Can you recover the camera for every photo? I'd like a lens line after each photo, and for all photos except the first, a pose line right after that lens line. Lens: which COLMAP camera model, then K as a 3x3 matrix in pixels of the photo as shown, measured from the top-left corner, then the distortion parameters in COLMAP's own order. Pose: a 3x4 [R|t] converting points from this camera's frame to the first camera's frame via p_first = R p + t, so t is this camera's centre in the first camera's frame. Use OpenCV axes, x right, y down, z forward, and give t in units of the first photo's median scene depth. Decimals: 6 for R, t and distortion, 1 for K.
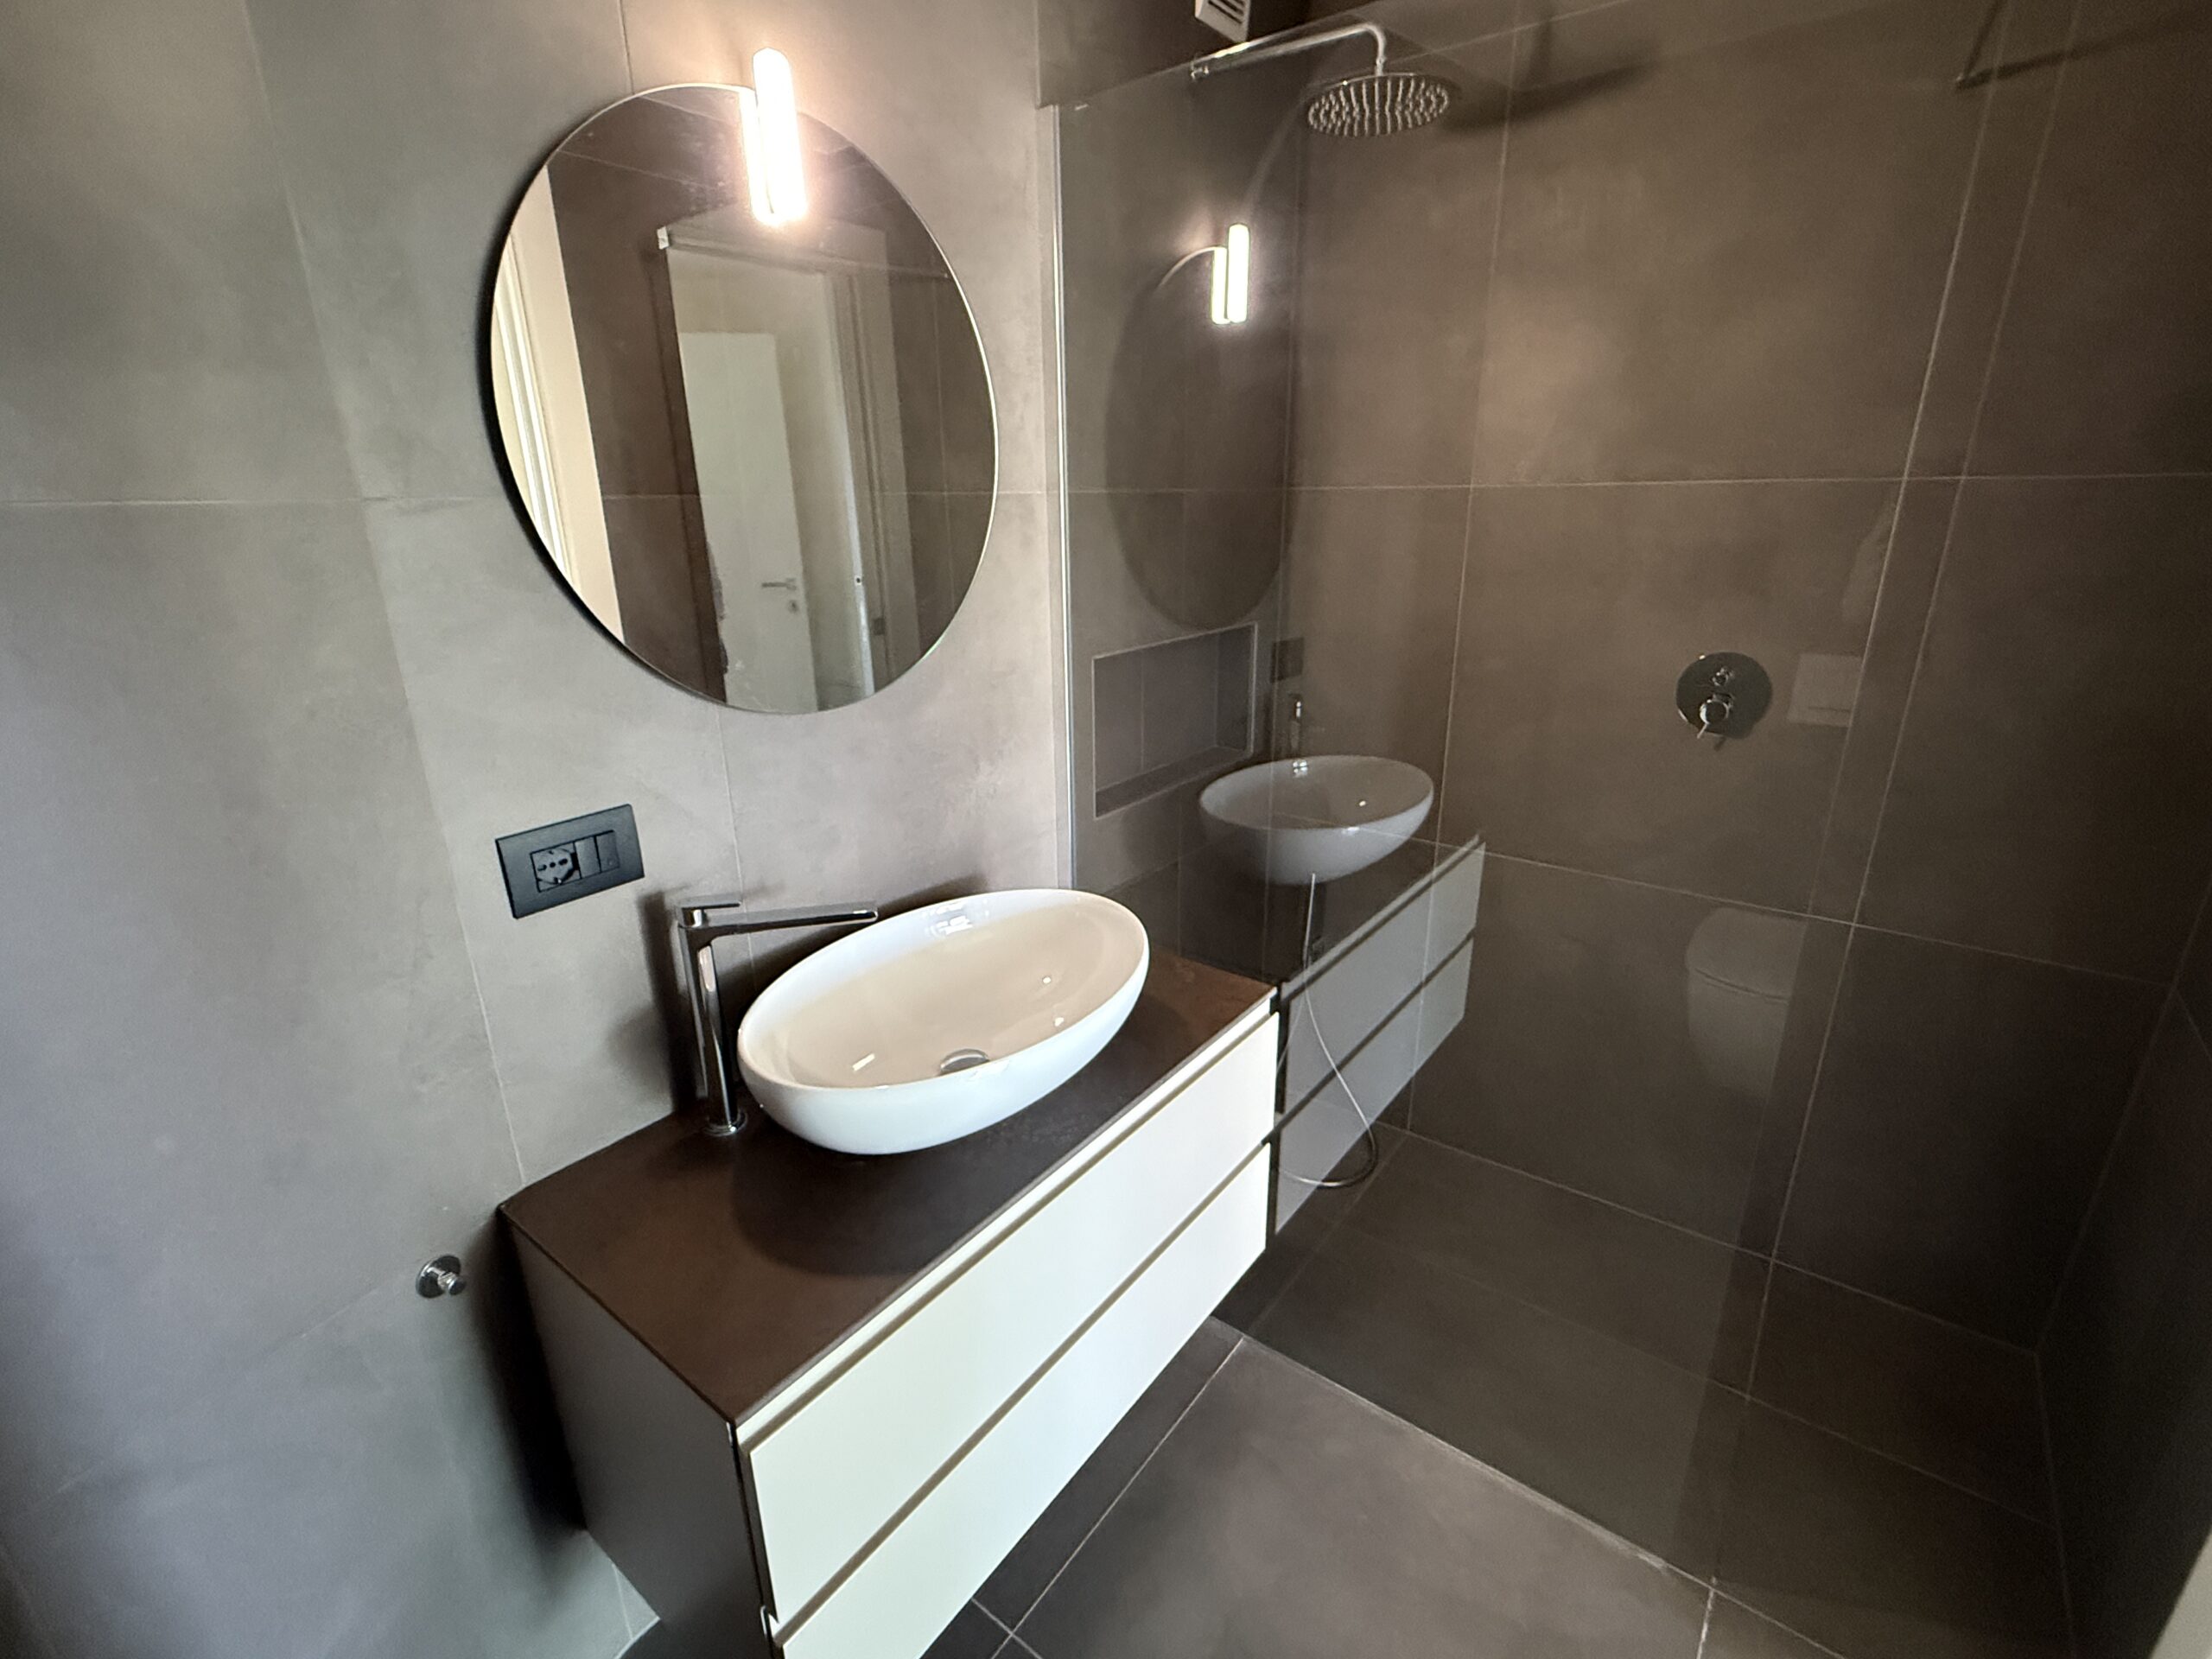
lens RADIAL K [[980.3, 0, 1106.0], [0, 980.3, 829.5], [0, 0, 1]] dist [-0.000264, -0.000057]
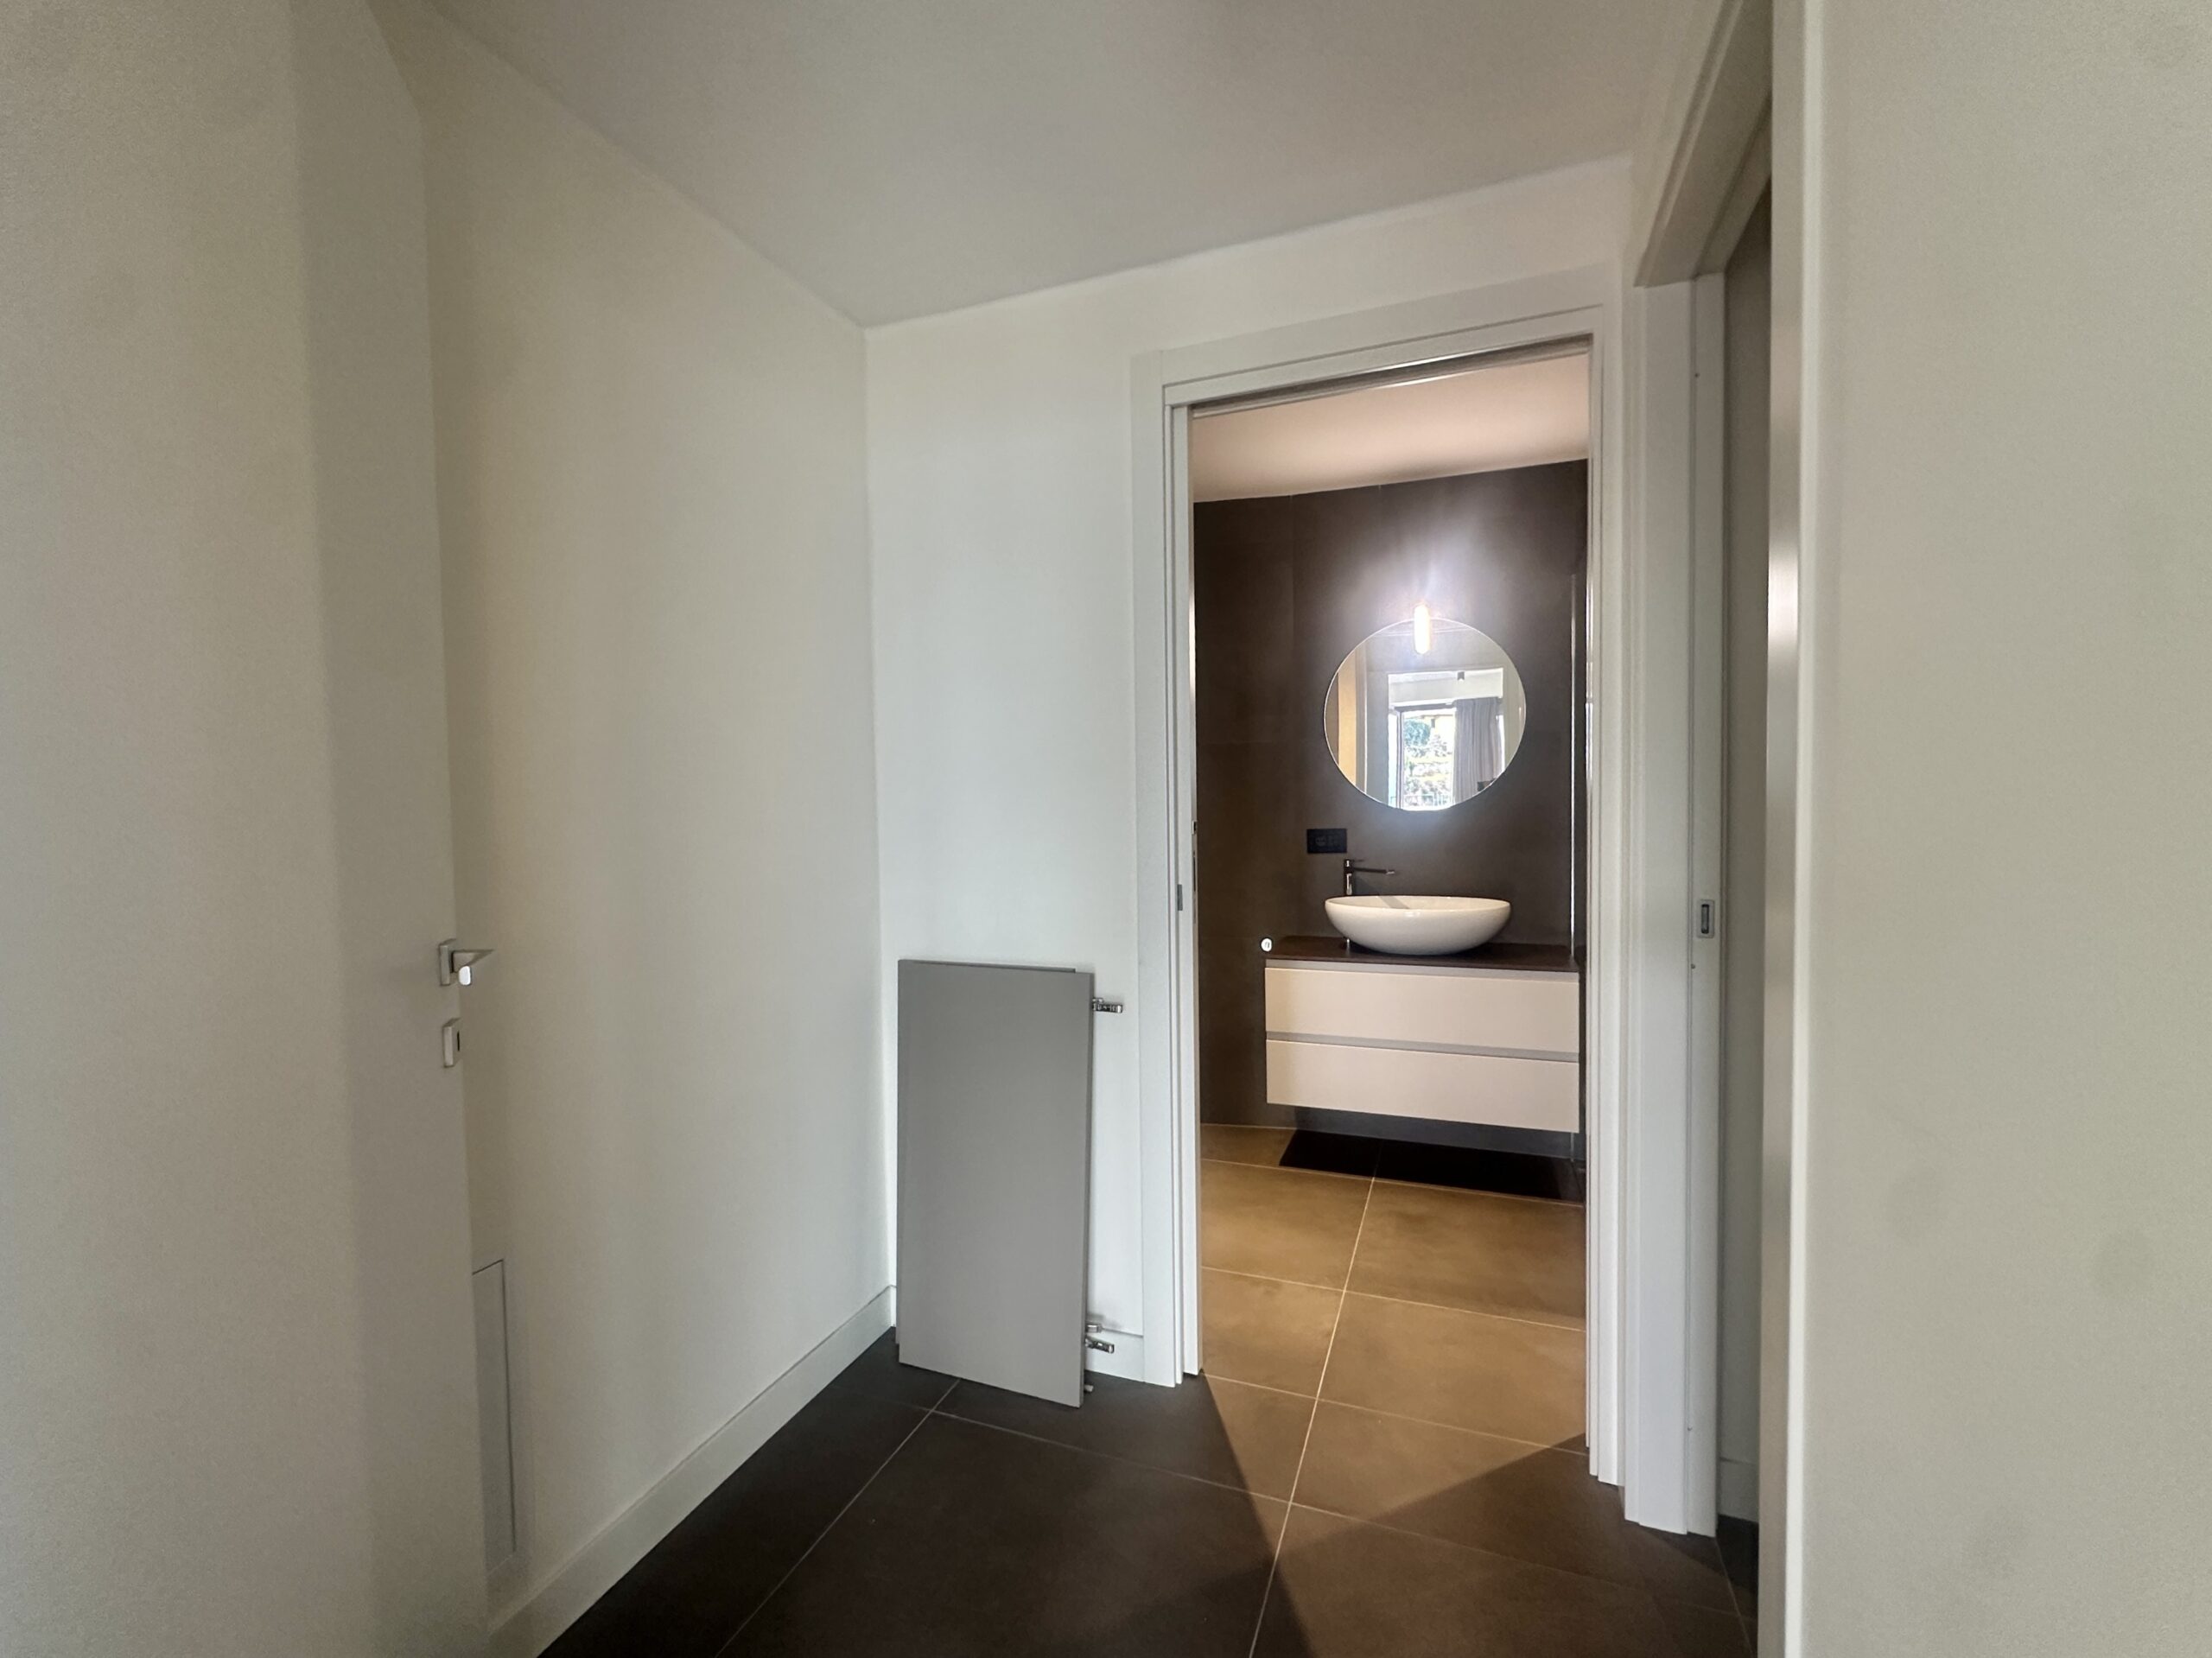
lens RADIAL K [[879.4, 0, 1100.5], [0, 879.4, 830.0], [0, 0, 1]] dist [-0.001963, -0.000006]
pose [[0.240764, 0.043548, -0.969606, 2.120481], [-0.287837, 0.957256, -0.028480, 0.290943], [0.926921, 0.285945, 0.243008, -0.465940]]
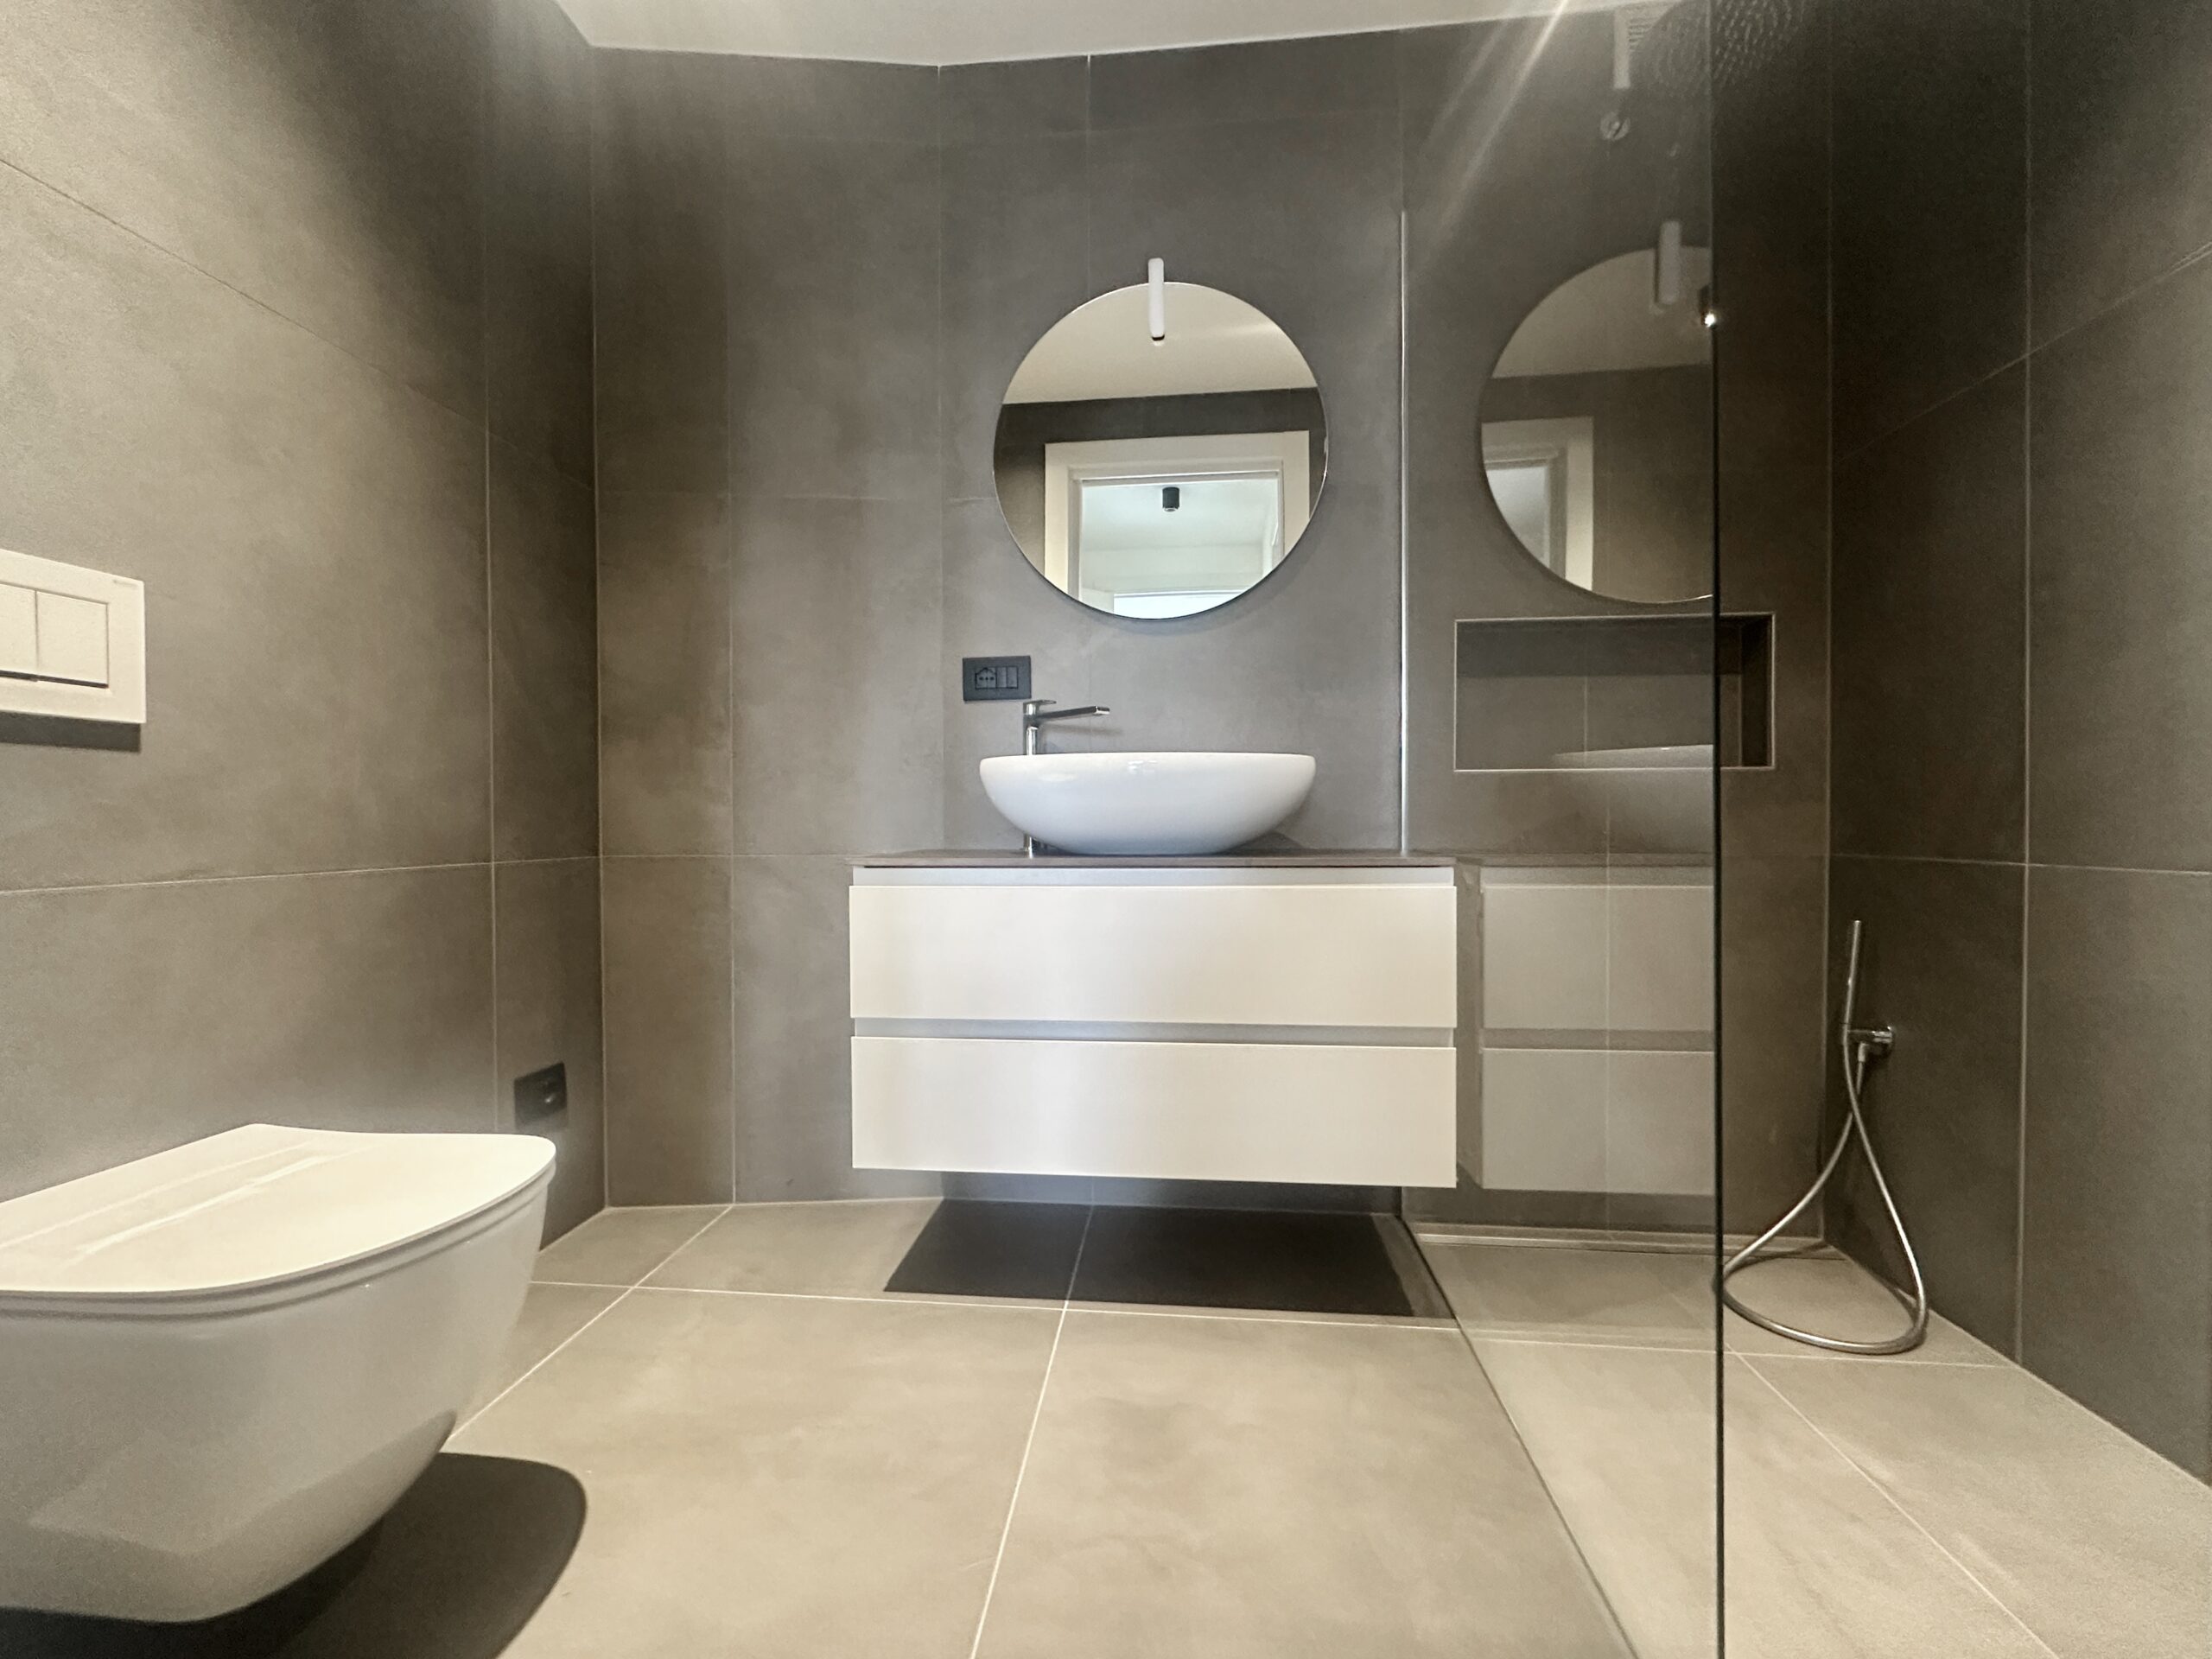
lens RADIAL K [[879.5, 0, 1100.5], [0, 879.5, 830.5], [0, 0, 1]] dist [-0.001963, -0.000006]
pose [[0.520782, 0.029436, -0.853182, 0.981957], [-0.274024, 0.952284, -0.134409, 0.461834], [0.808515, 0.303790, 0.503999, 0.362428]]
